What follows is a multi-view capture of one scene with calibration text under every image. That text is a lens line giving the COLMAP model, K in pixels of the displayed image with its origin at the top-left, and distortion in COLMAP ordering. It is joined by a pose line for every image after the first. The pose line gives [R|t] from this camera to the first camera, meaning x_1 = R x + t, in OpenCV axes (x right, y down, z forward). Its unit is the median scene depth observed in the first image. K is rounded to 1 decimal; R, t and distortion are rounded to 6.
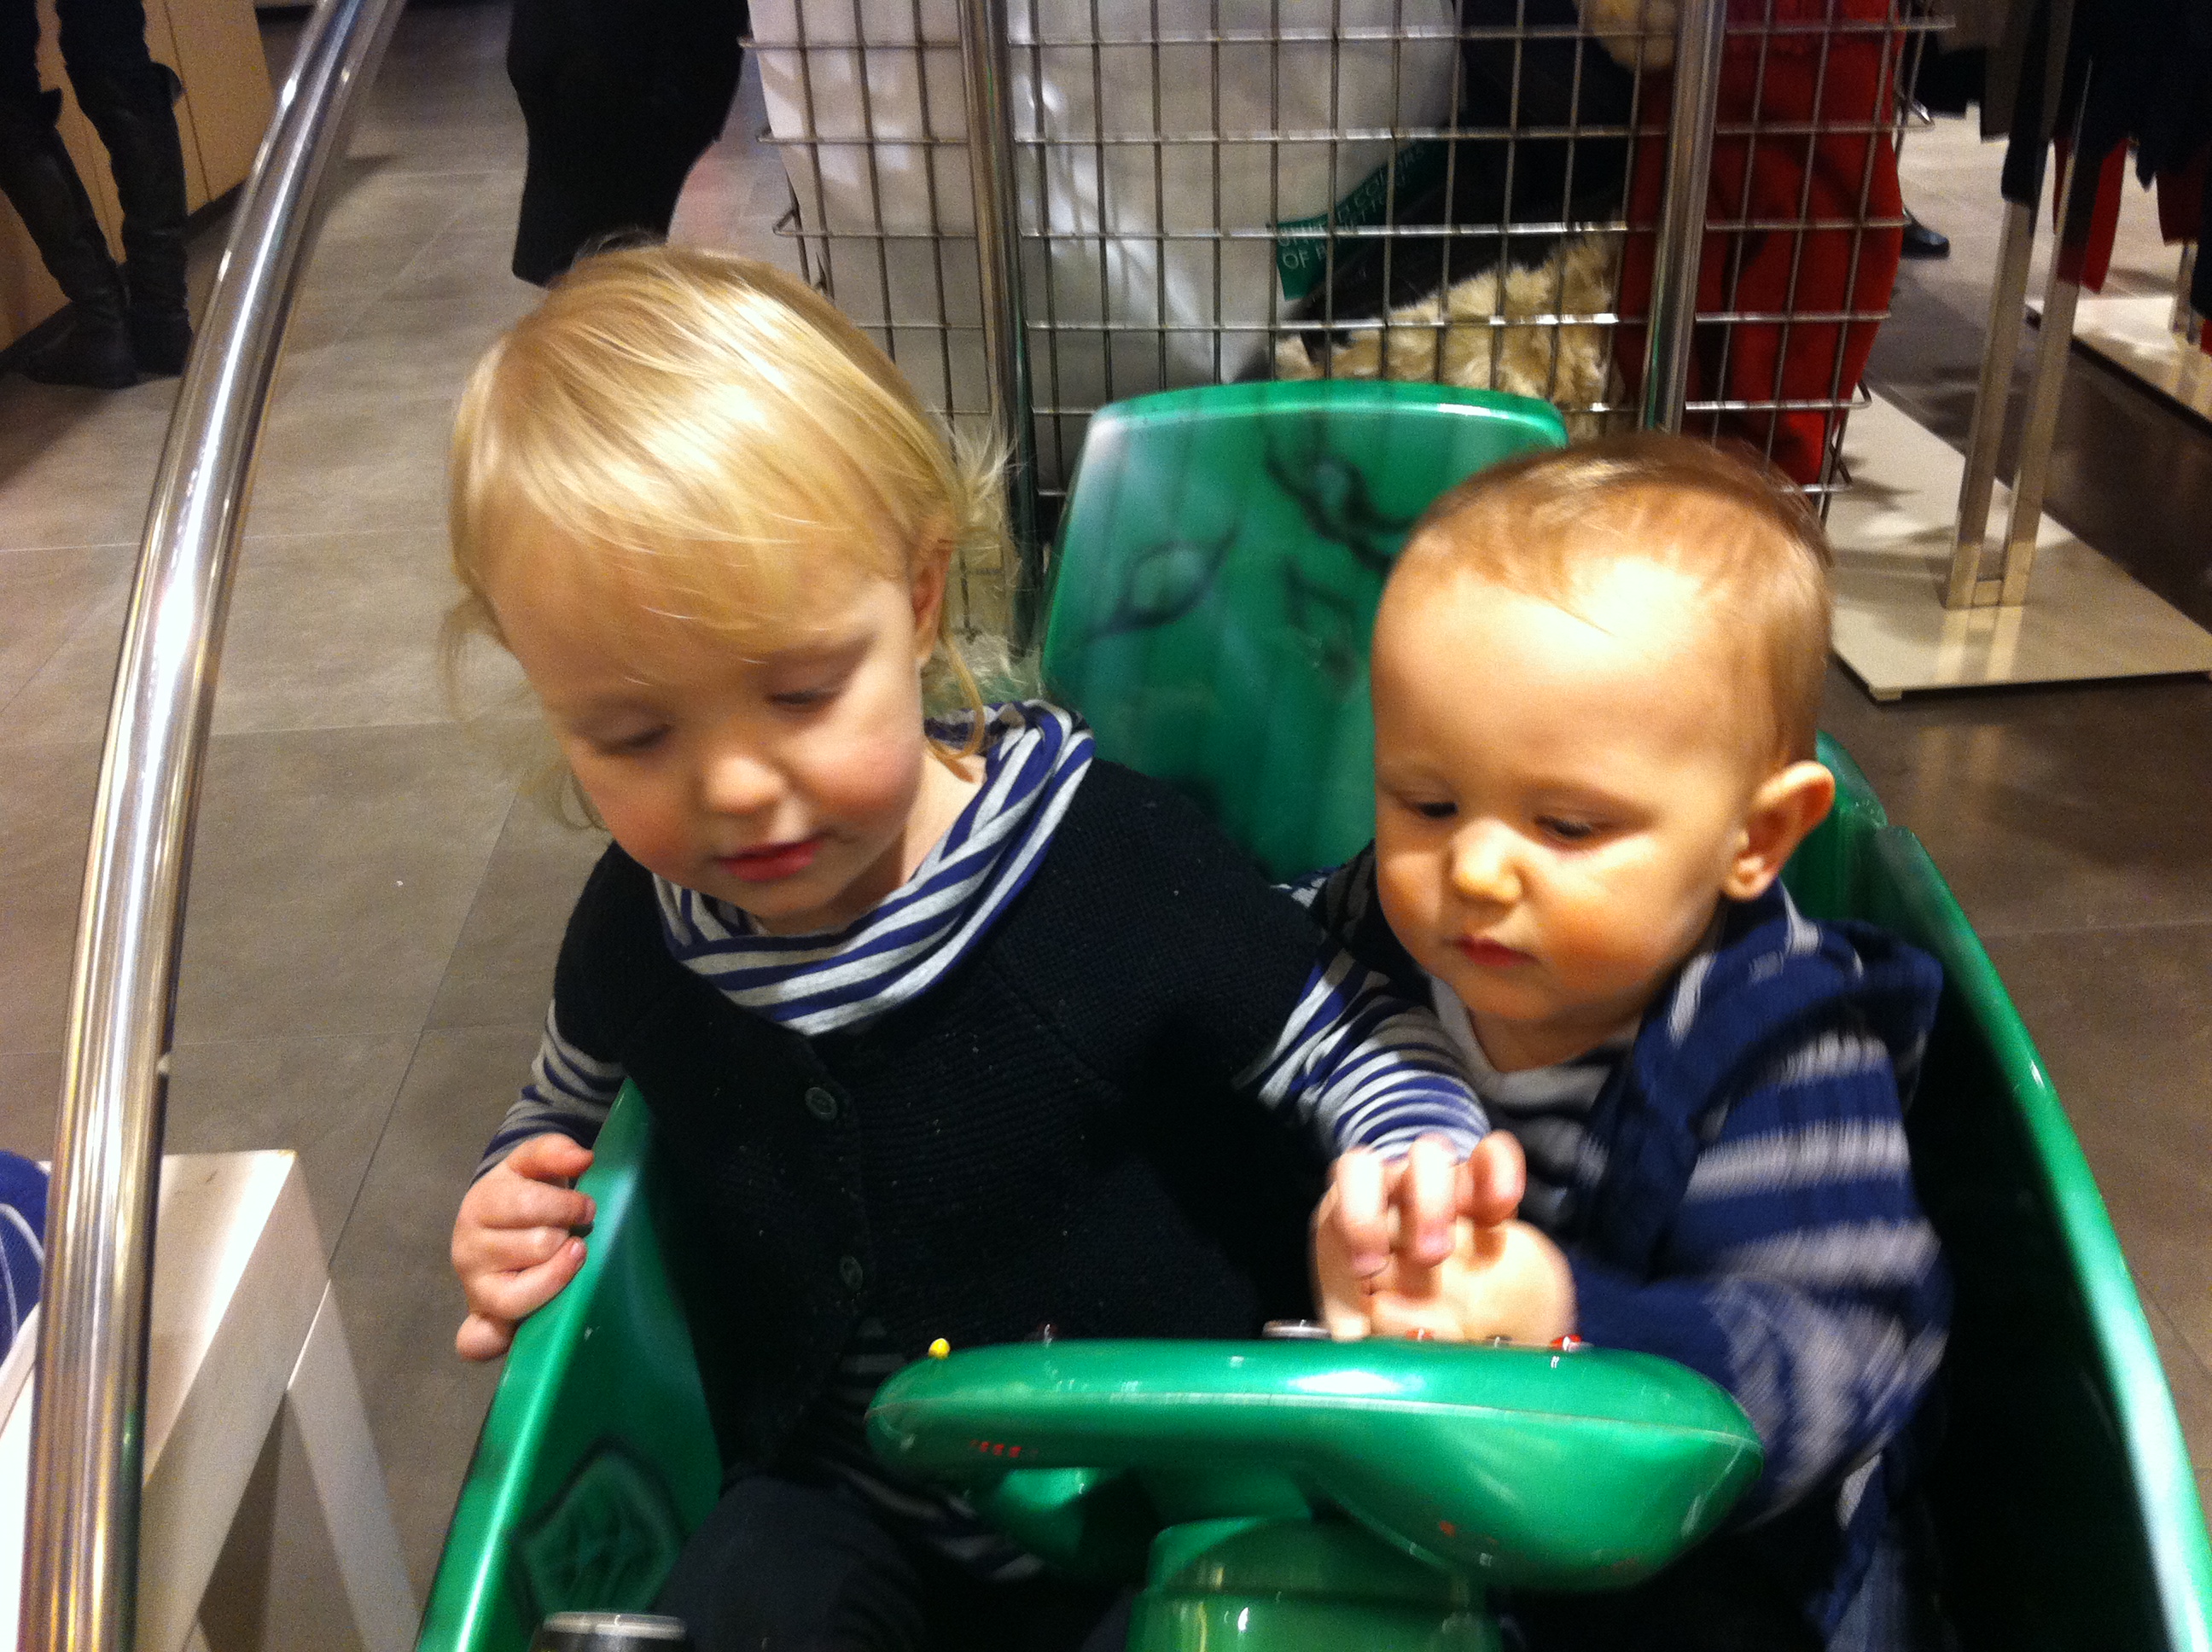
lens RADIAL K [[2148.2, 0, 1111.7], [0, 2148.2, 849.7], [0, 0, 1]] dist [-0.016483, 0.000000]
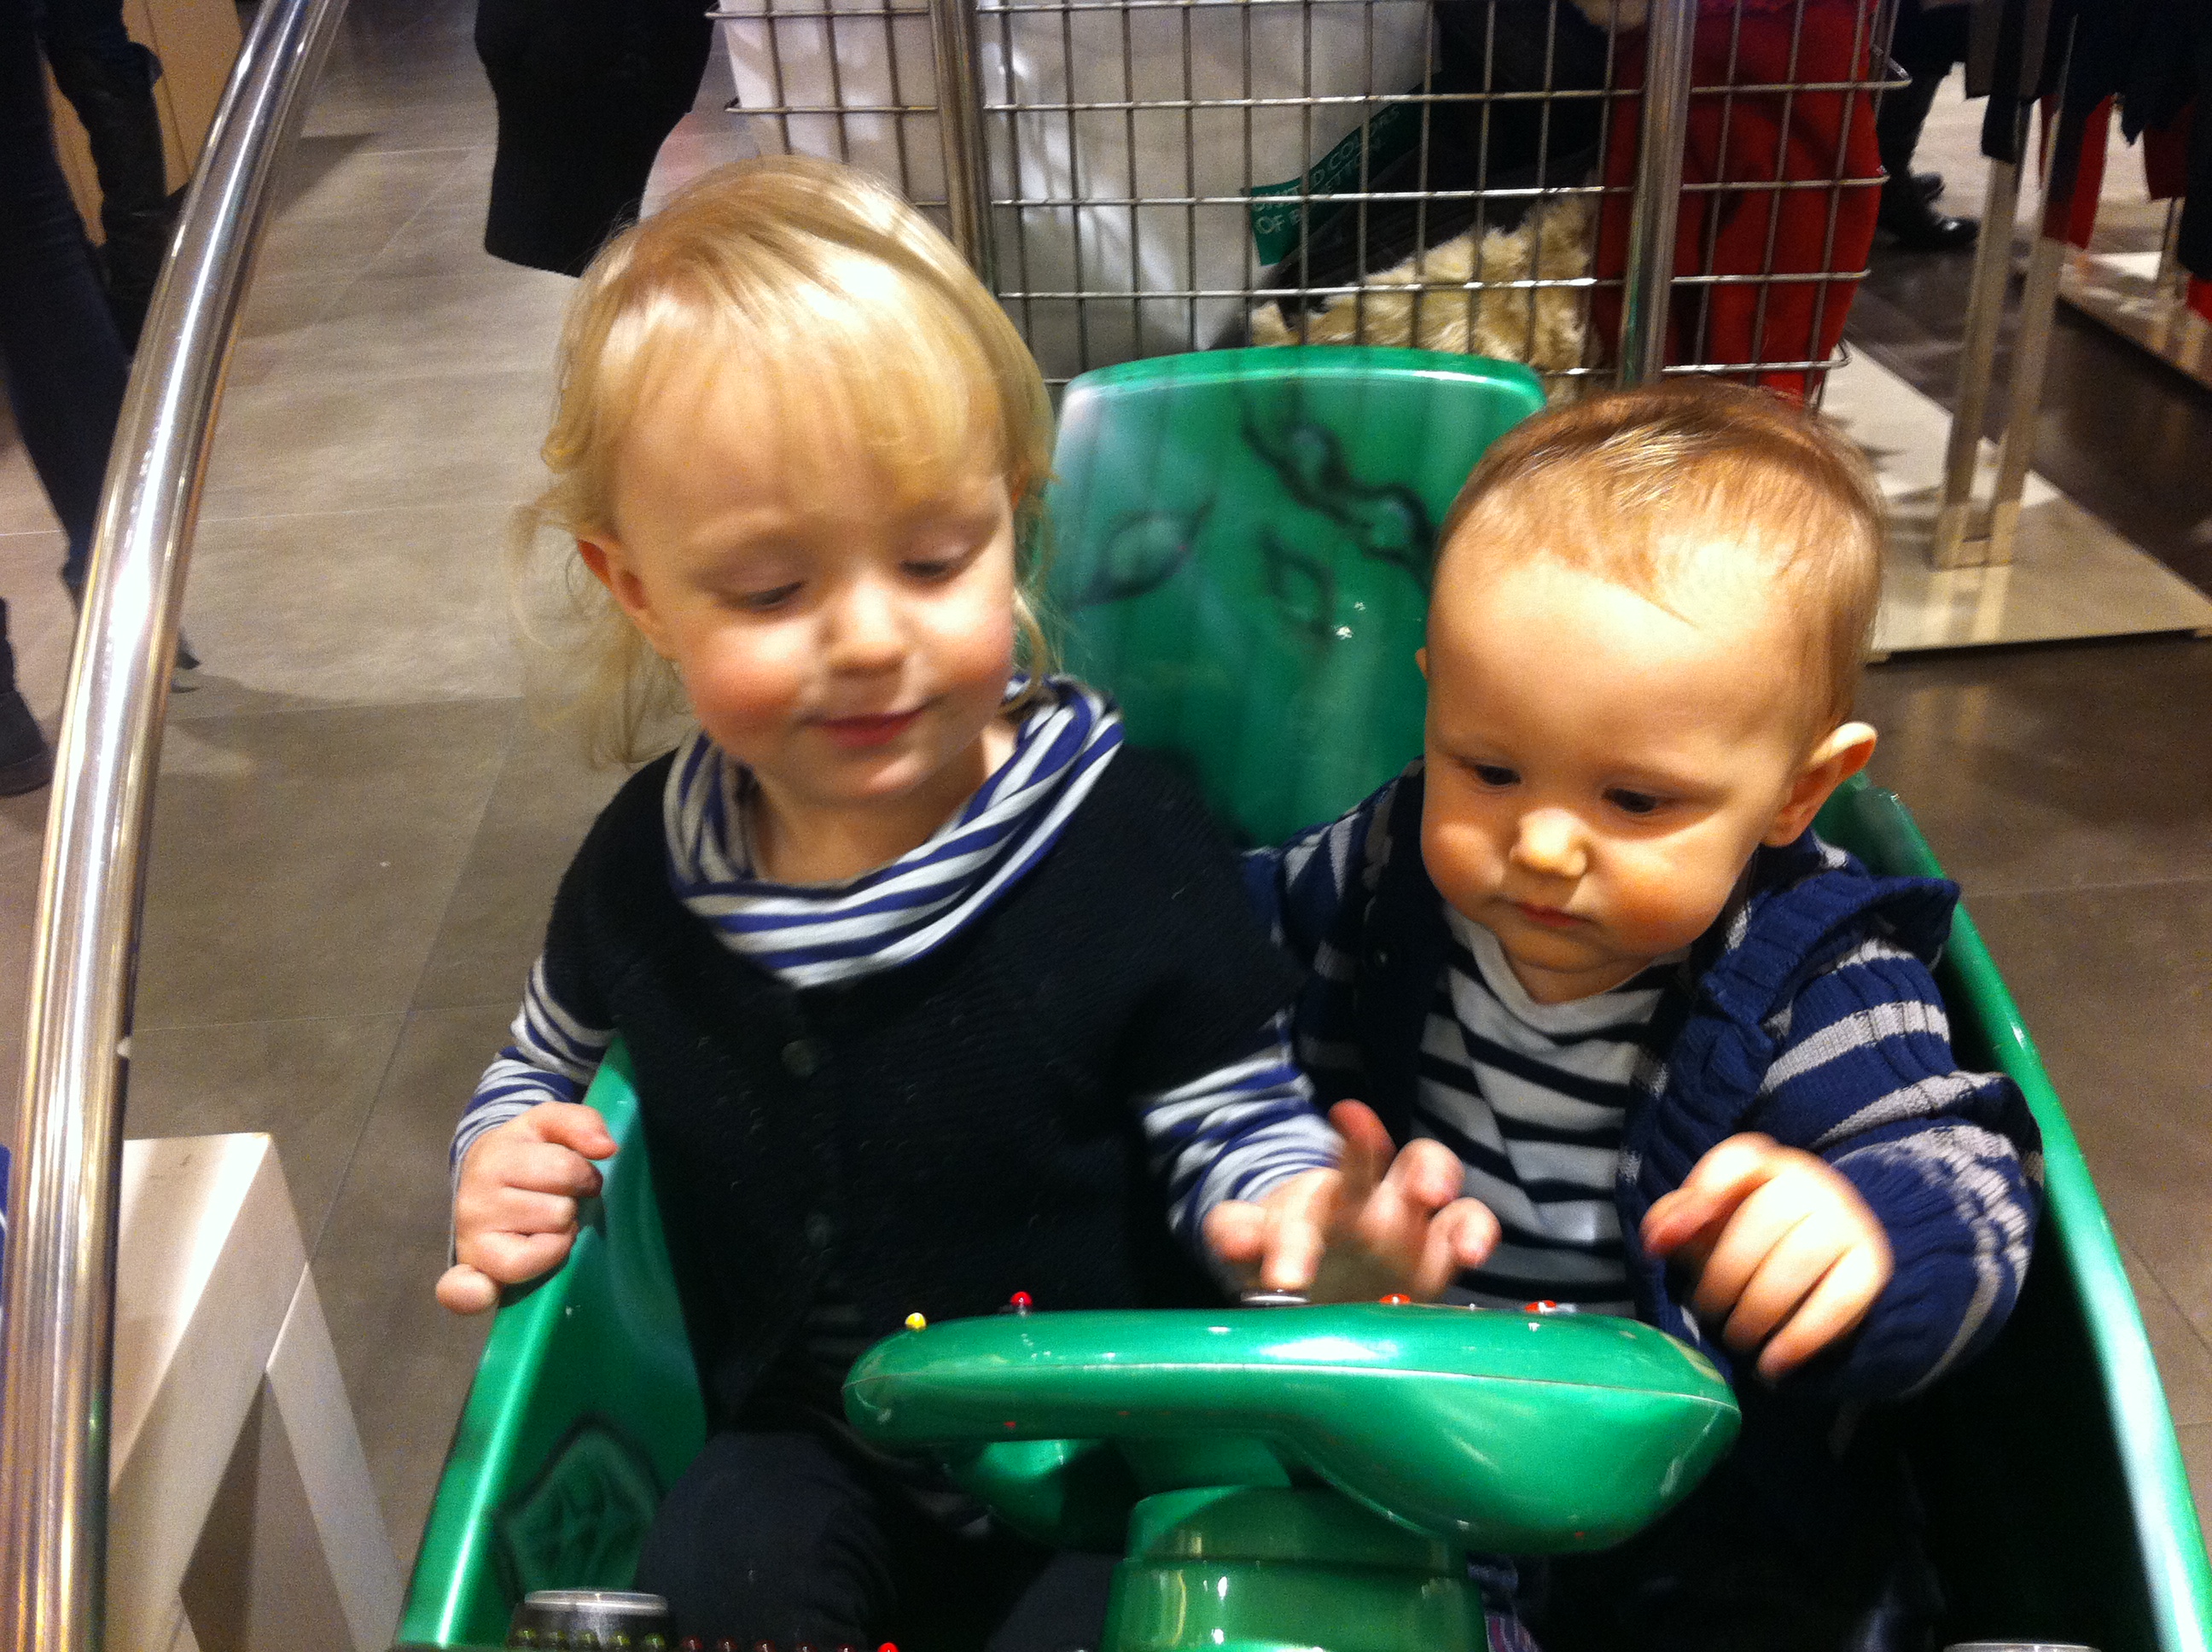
lens RADIAL K [[2148.2, 0, 1110.2], [0, 2148.2, 849.7], [0, 0, 1]] dist [-0.016483, 0.000000]
pose [[0.999919, -0.012556, 0.001958, 0.006226], [0.012530, 0.999837, 0.013009, 0.000486], [-0.002121, -0.012984, 0.999913, 0.002211]]
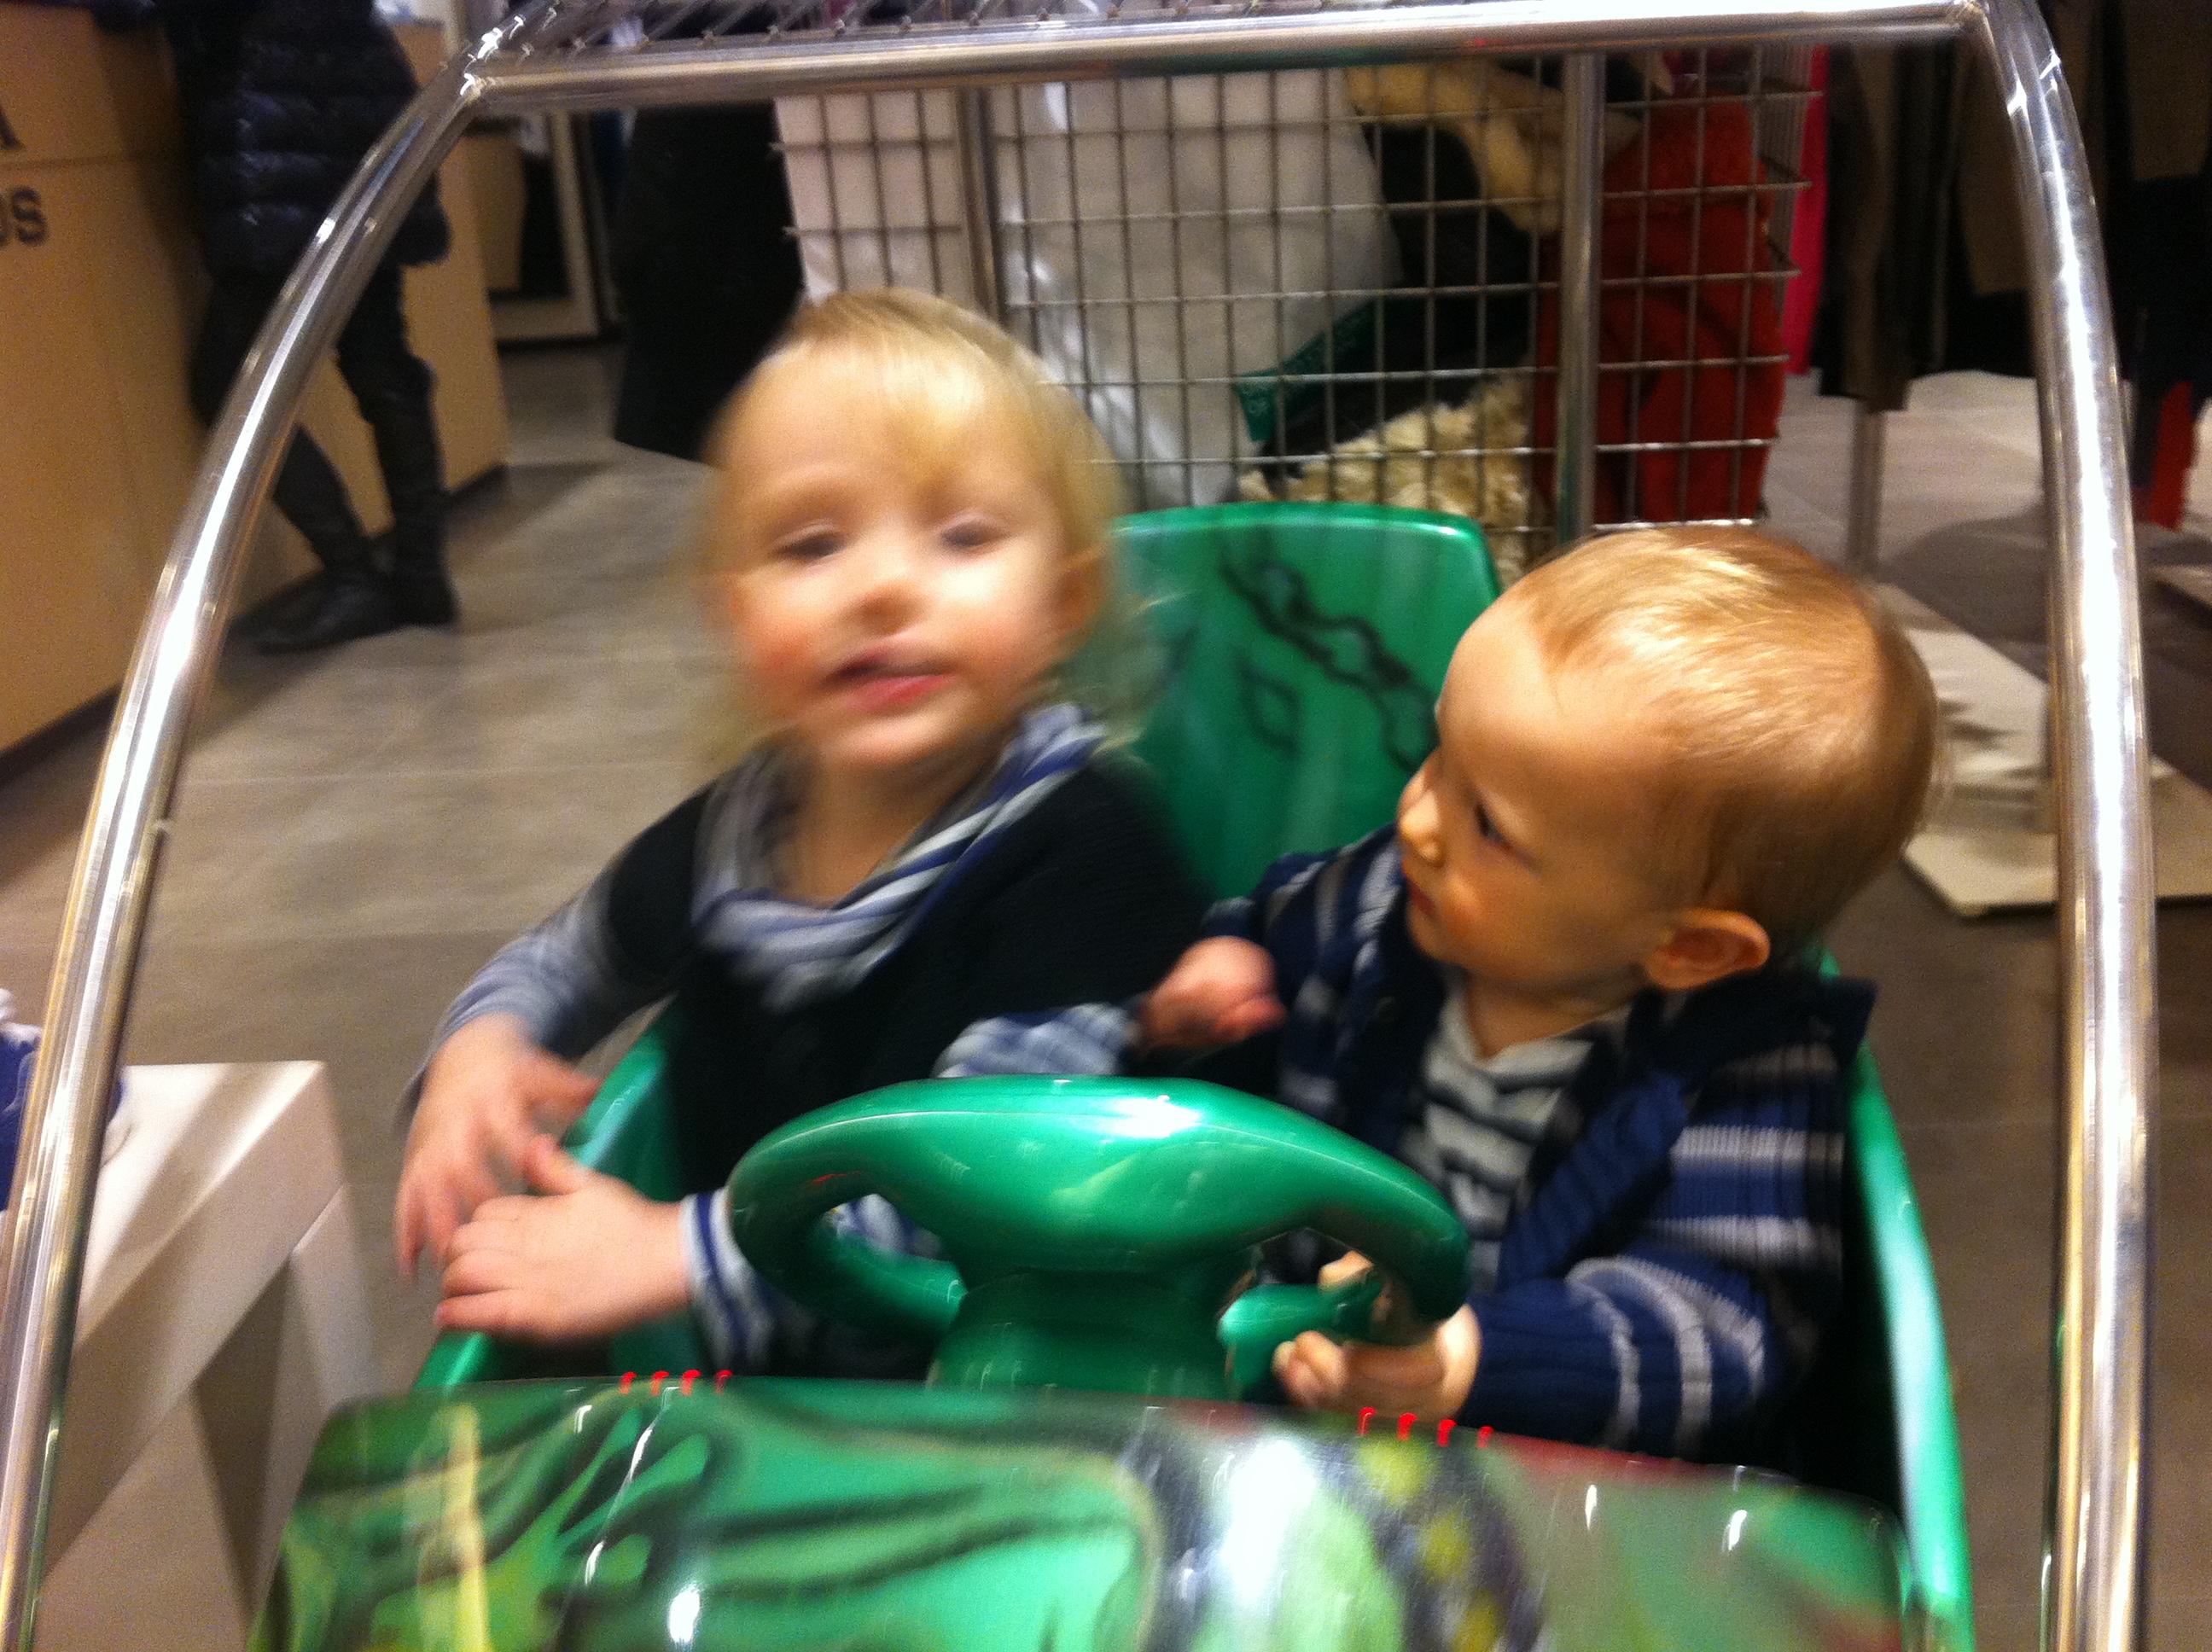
lens RADIAL K [[2148.2, 0, 1087.5], [0, 2148.2, 830.1], [0, 0, 1]] dist [-0.016483, 0.000000]
pose [[0.994225, 0.009836, -0.106860, 0.124202], [-0.026482, 0.987481, -0.155500, 0.136947], [0.103993, 0.157432, 0.982039, -0.115586]]
